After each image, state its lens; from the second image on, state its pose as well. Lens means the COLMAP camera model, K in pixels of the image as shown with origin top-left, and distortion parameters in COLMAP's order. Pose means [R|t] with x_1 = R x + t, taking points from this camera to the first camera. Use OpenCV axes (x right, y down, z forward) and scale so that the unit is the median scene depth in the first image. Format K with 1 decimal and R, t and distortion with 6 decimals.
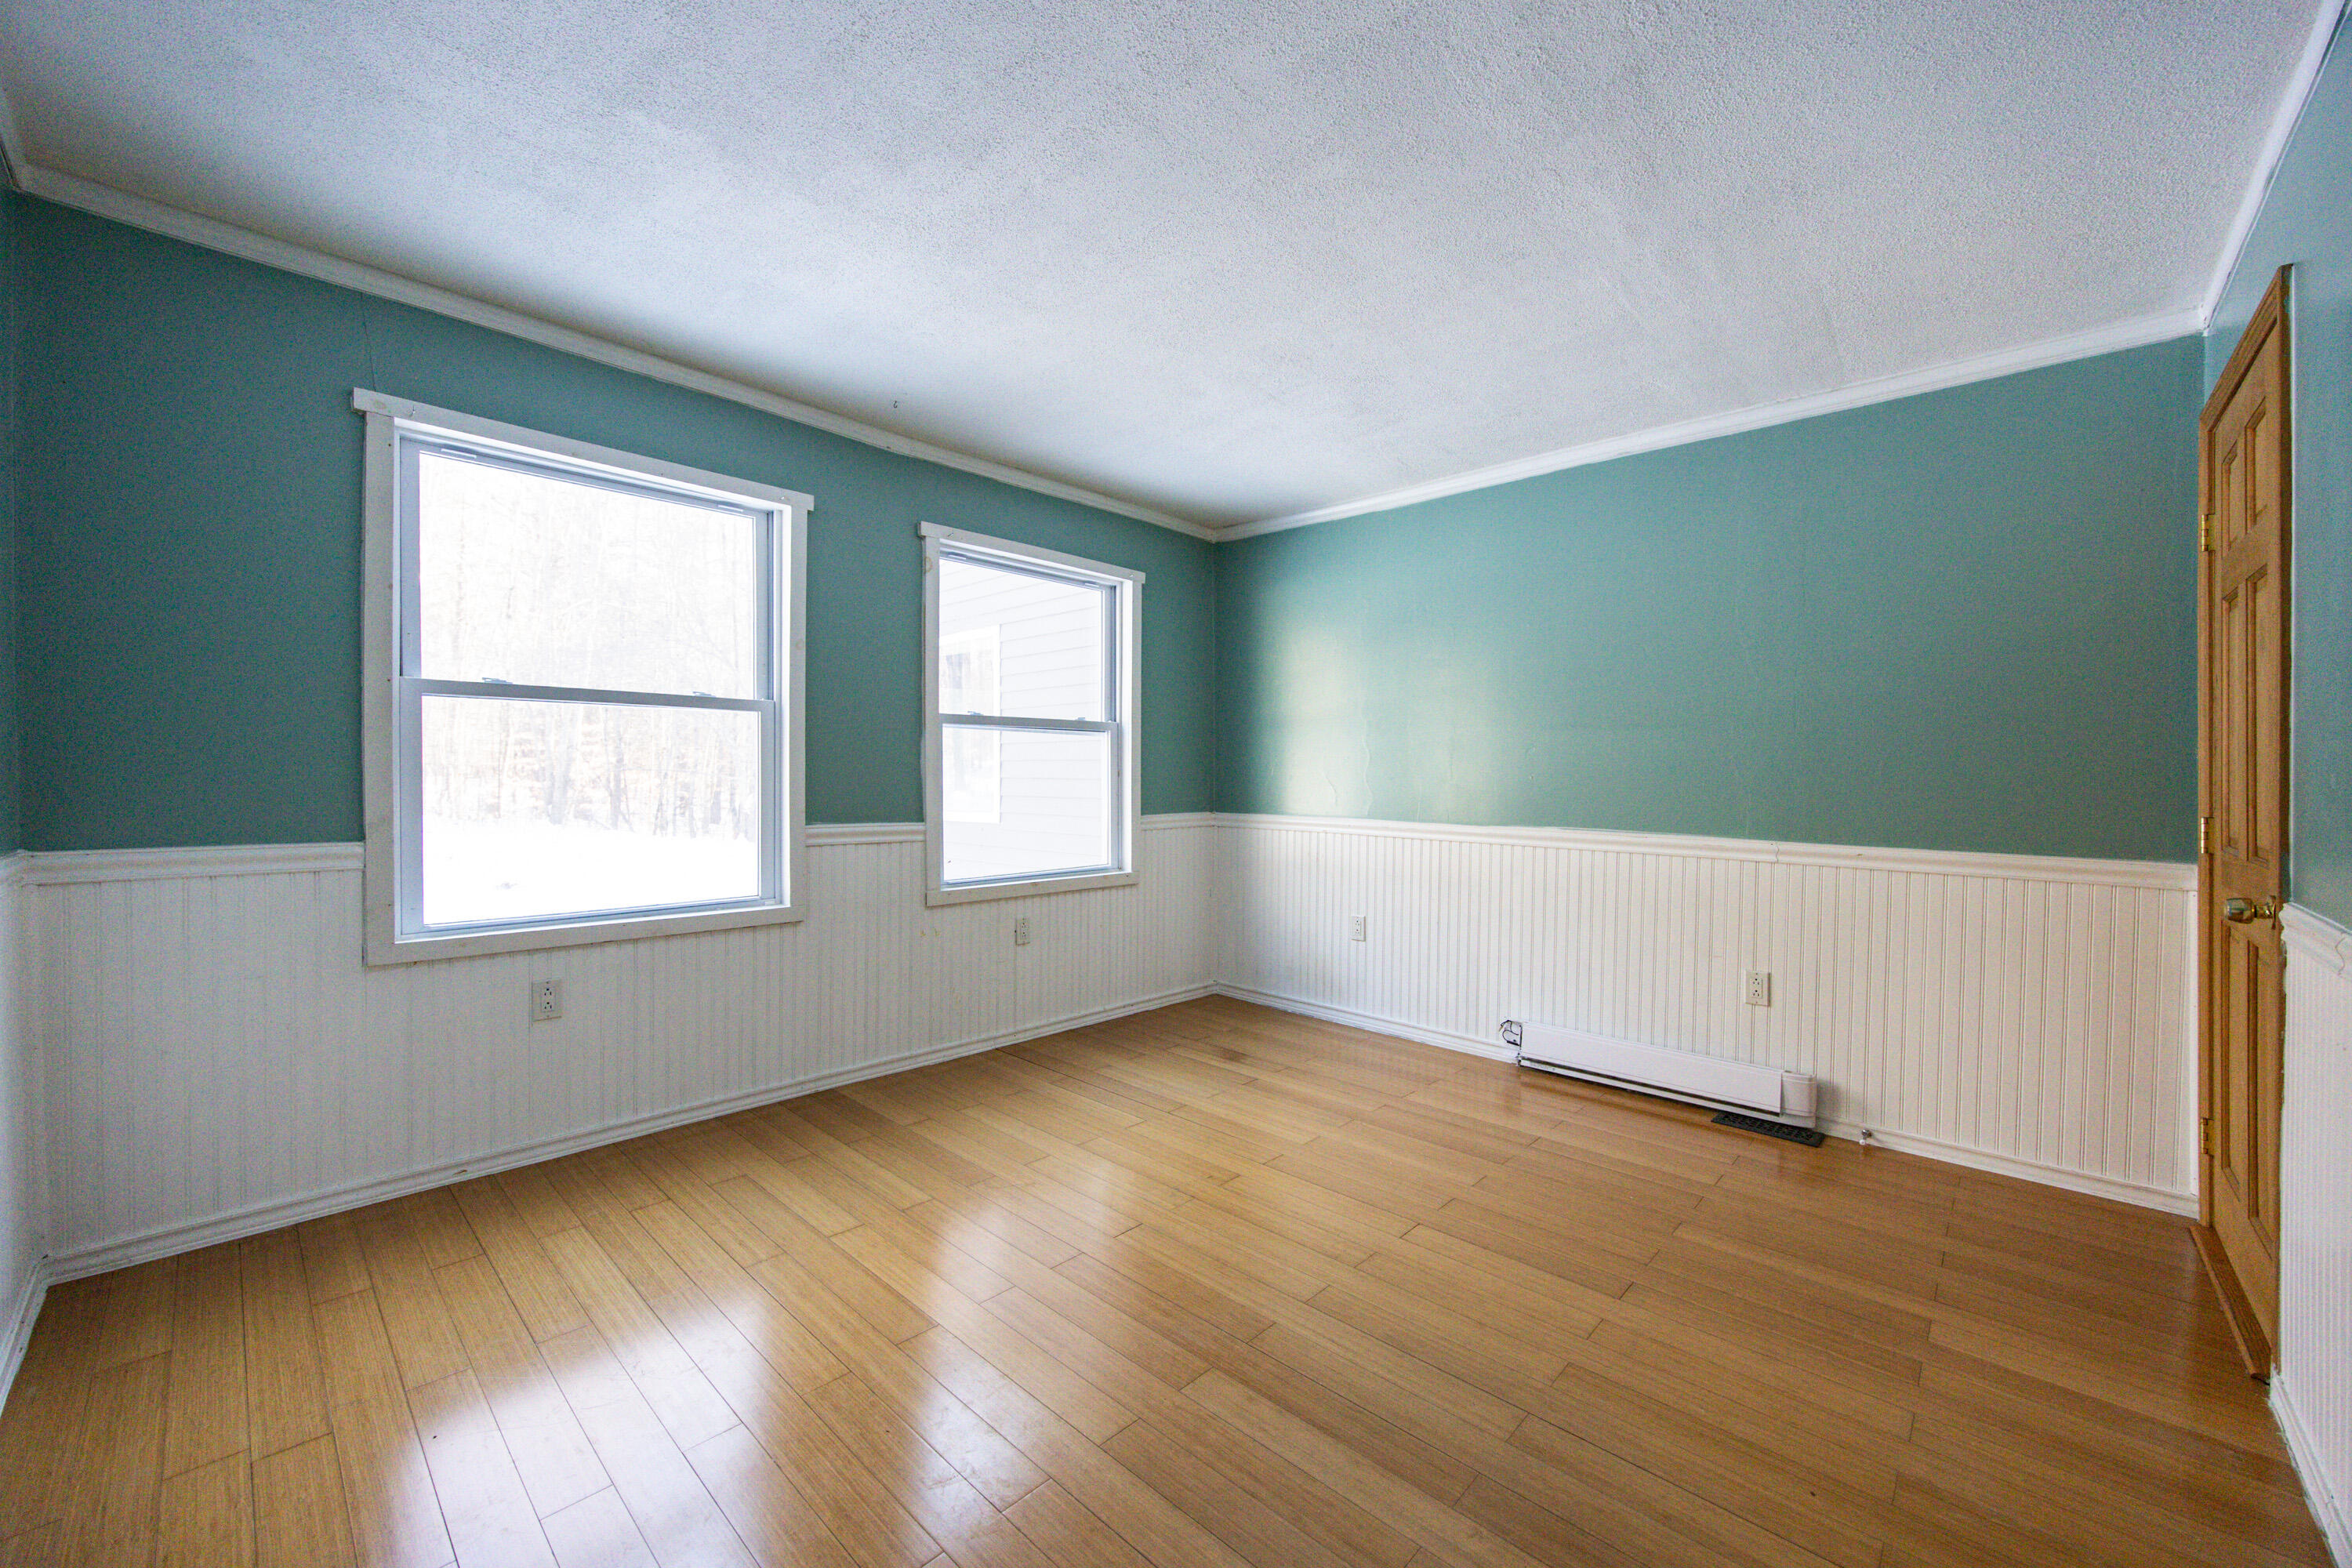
lens RADIAL K [[904.4, 0, 1169.4], [0, 904.4, 791.3], [0, 0, 1]] dist [-0.001760, 0.000157]
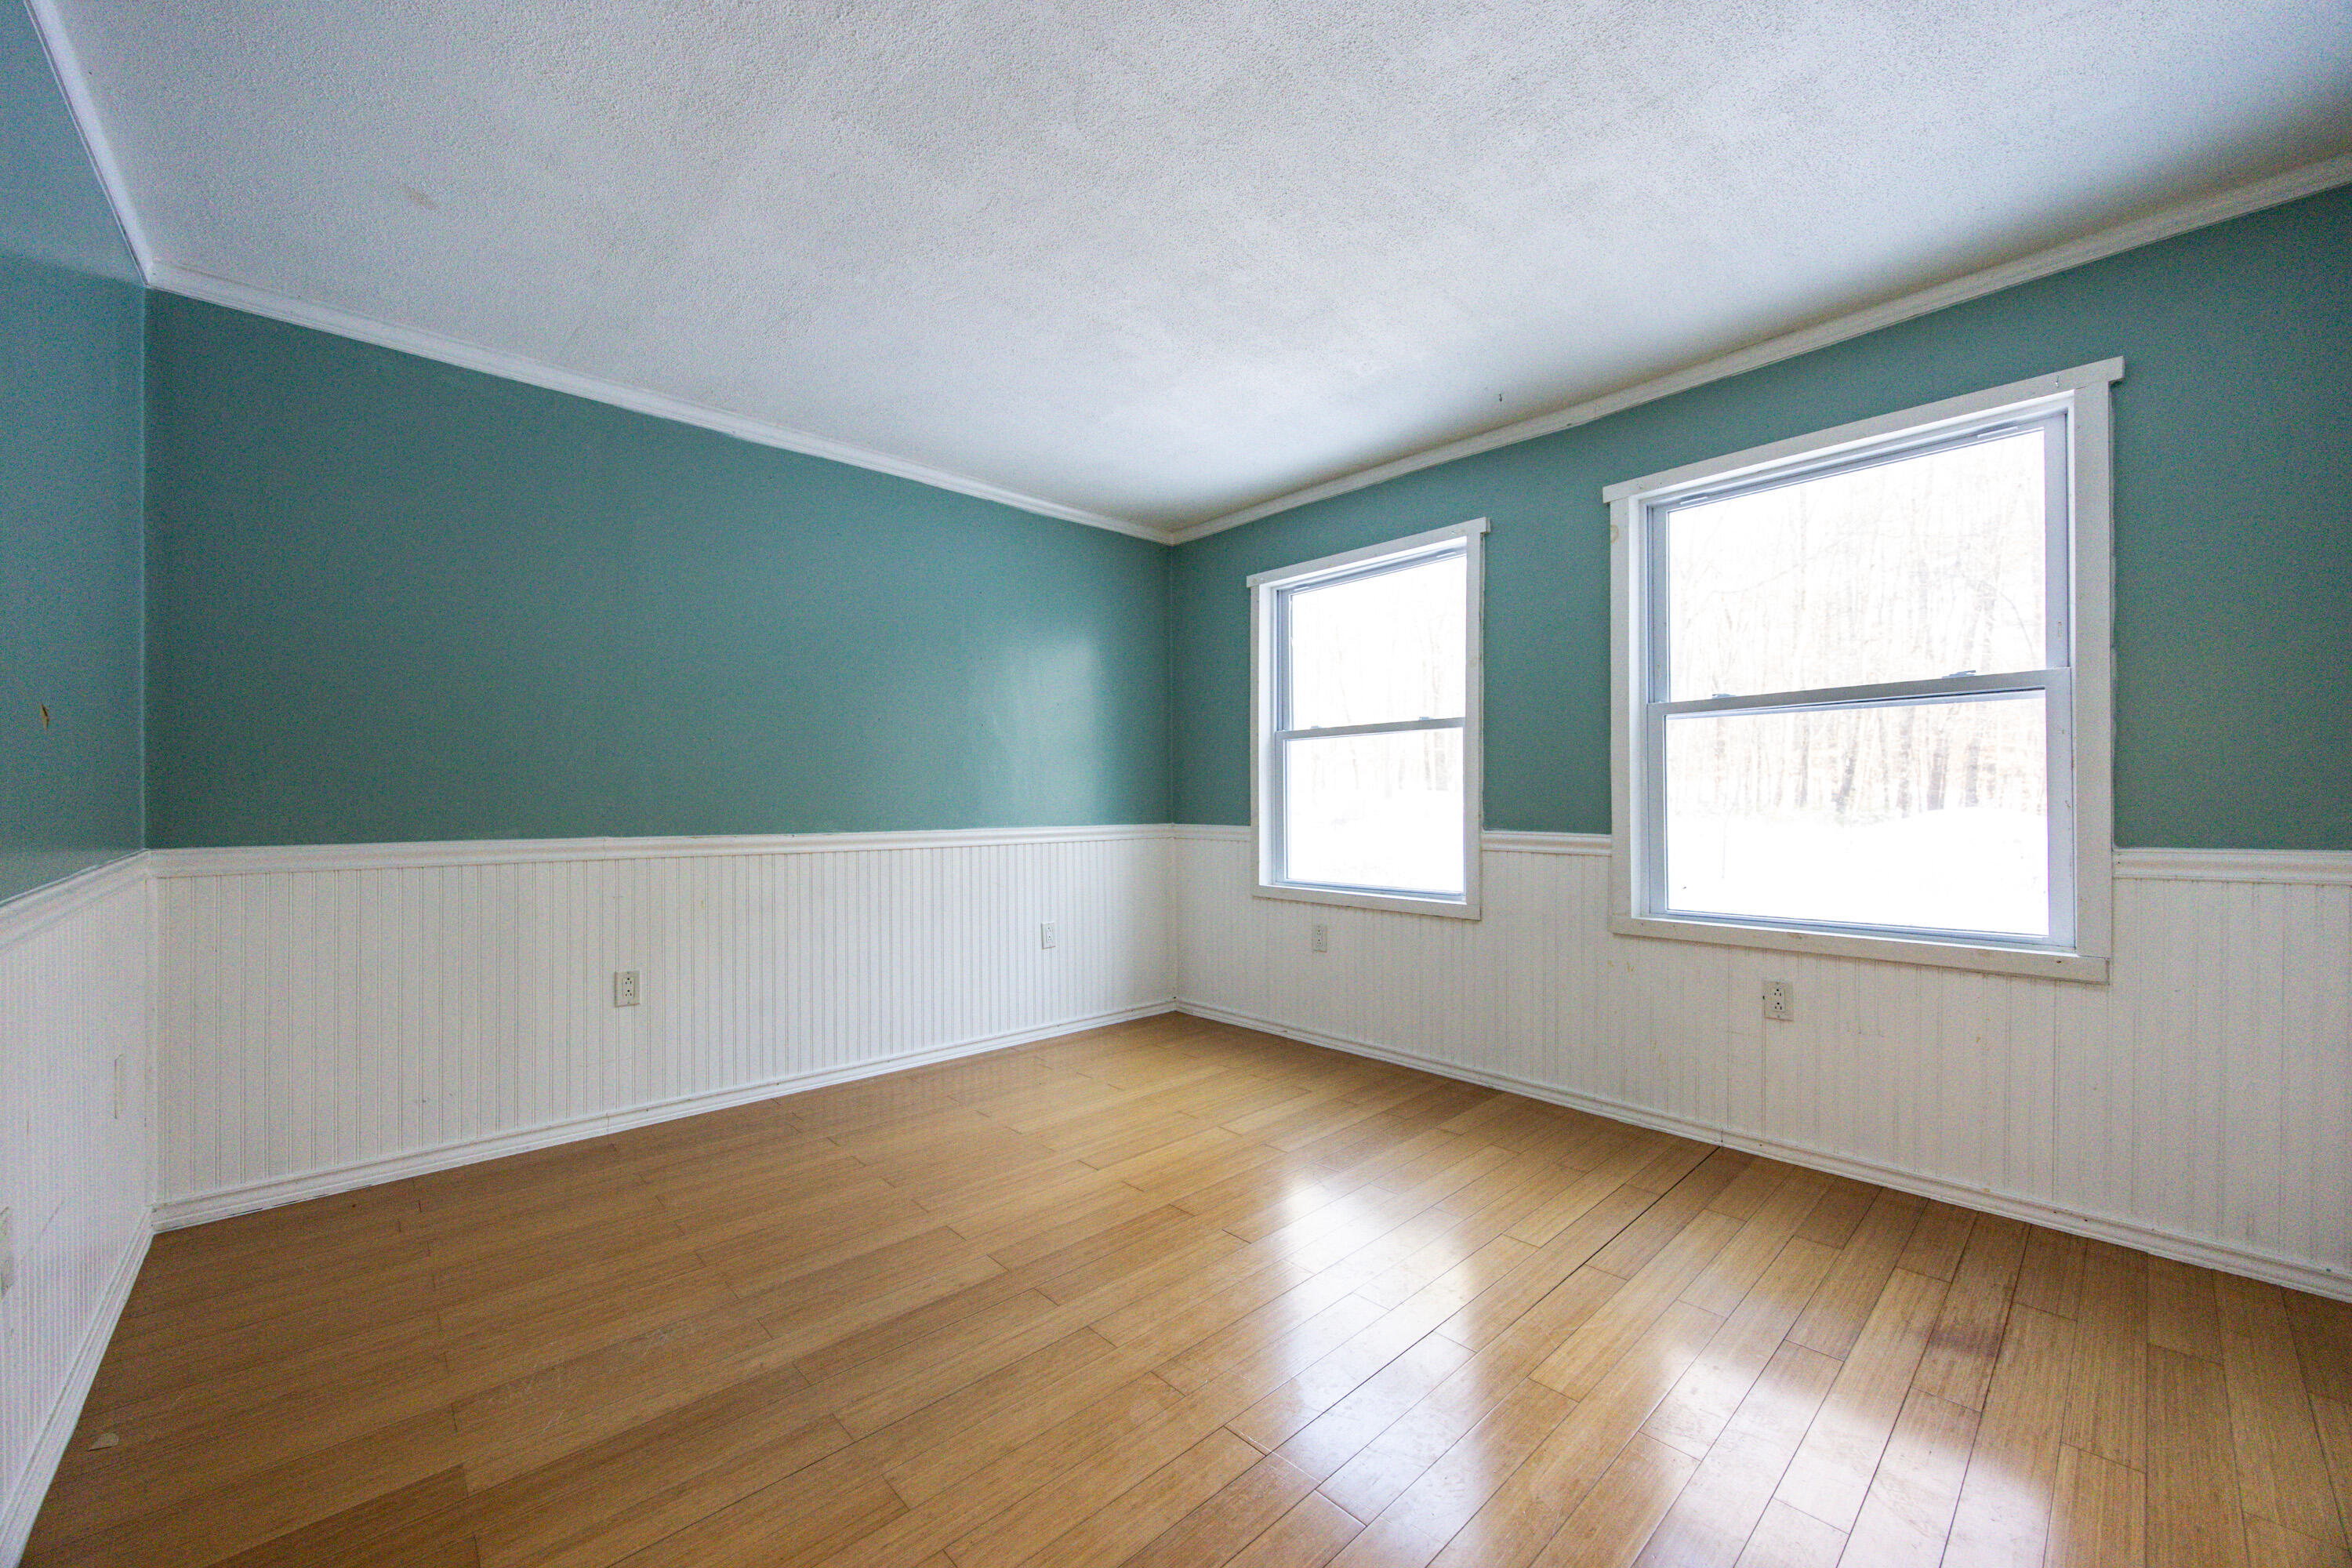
lens RADIAL K [[904.4, 0, 1169.4], [0, 904.4, 791.3], [0, 0, 1]] dist [-0.001760, 0.000157]
pose [[-0.065278, -0.002699, -0.997863, 0.678008], [0.003554, 0.999989, -0.002937, -0.006586], [0.997861, -0.003738, -0.065268, 0.702749]]
